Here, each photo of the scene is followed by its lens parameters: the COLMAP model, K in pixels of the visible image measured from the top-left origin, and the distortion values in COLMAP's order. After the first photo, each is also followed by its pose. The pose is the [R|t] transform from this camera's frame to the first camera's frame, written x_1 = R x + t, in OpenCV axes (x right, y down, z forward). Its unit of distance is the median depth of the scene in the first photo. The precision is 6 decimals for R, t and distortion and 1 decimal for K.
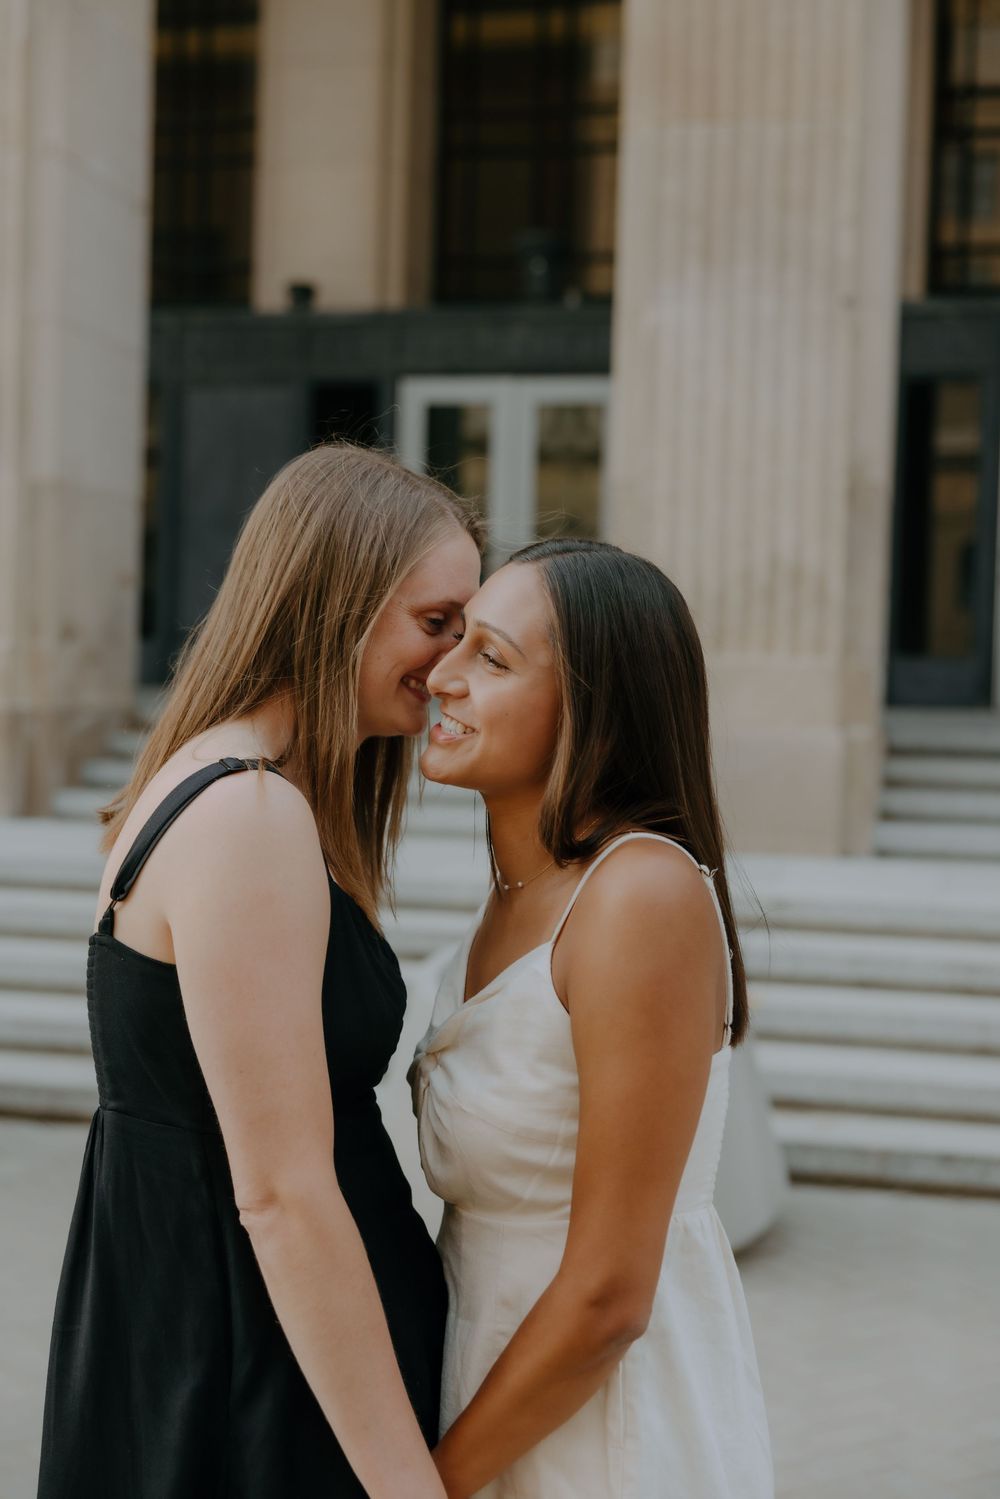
lens RADIAL K [[2141.5, 0, 500.0], [0, 2141.5, 749.5], [0, 0, 1]] dist [0.000375, 0.001355]
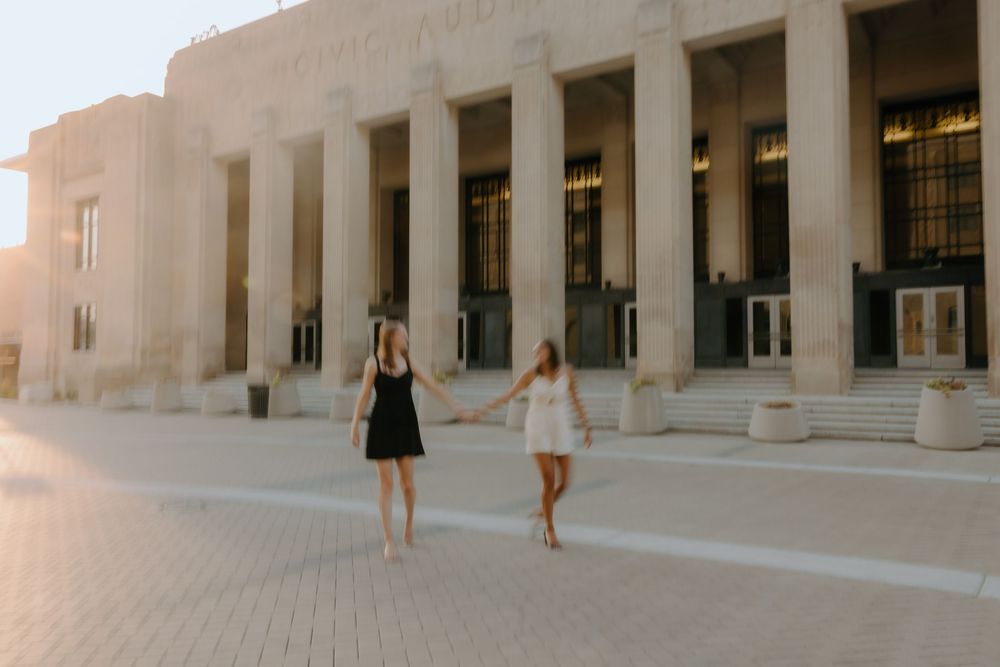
lens RADIAL K [[793.5, 0, 502.4], [0, 793.5, 337.6], [0, 0, 1]] dist [0.003723, 0.002821]
pose [[0.940049, -0.045876, -0.337939, 0.044659], [0.020085, 0.996638, -0.079427, 0.044689], [0.340446, 0.067878, 0.937811, -1.072811]]
